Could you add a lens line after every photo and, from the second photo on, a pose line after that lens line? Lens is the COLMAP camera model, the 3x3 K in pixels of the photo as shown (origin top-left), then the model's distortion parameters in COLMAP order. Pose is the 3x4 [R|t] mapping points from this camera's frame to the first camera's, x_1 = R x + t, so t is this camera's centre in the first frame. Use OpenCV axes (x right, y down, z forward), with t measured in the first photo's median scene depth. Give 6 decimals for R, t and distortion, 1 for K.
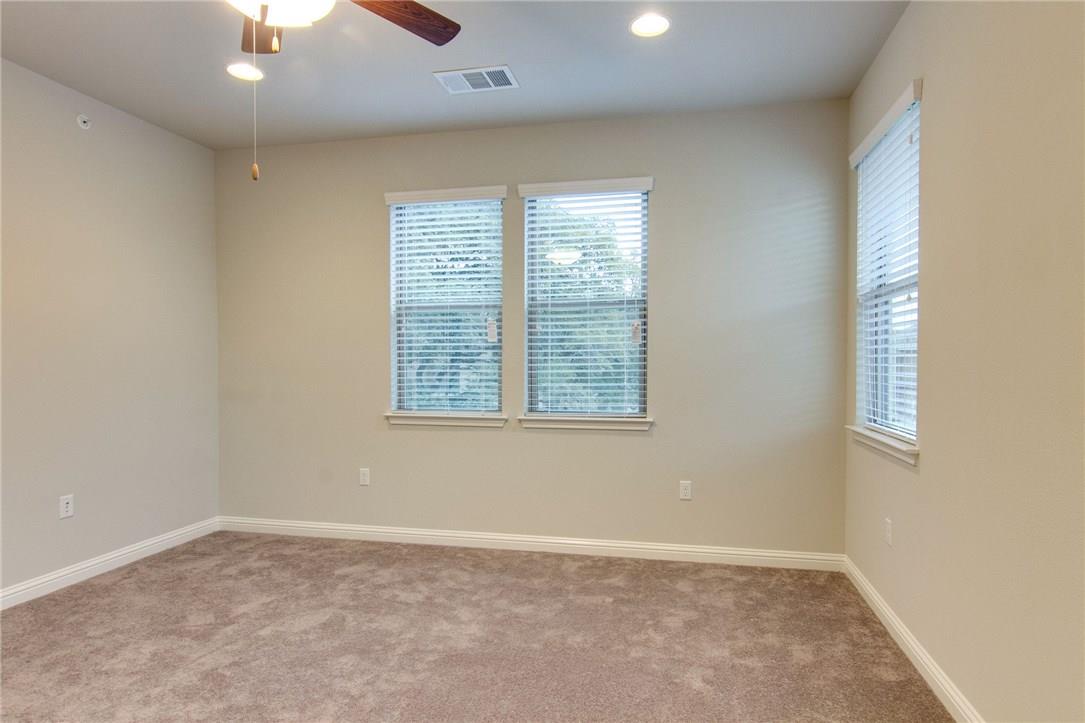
lens RADIAL K [[609.9, 0, 542.3], [0, 609.9, 368.1], [0, 0, 1]] dist [-0.000936, 0.003590]
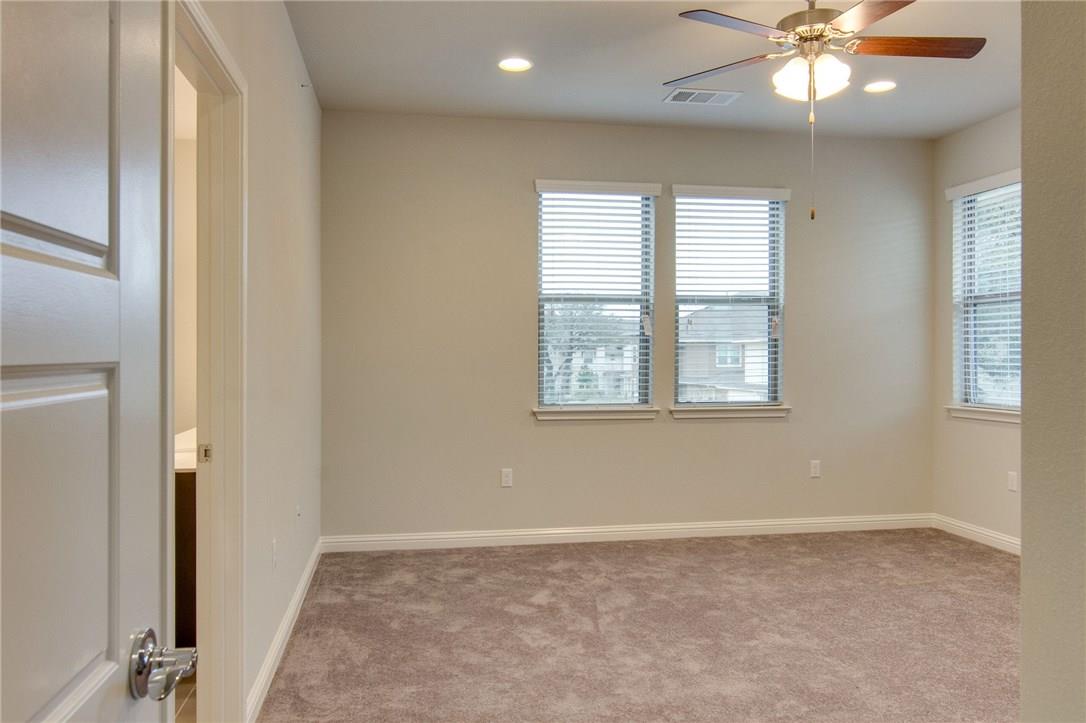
lens RADIAL K [[809.3, 0, 538.4], [0, 809.3, 353.1], [0, 0, 1]] dist [-0.009781, 0.004928]
pose [[0.926652, -0.000092, 0.375920, -0.867621], [0.005535, 0.999895, -0.013399, 0.004433], [-0.375879, 0.014497, 0.926555, -0.211240]]
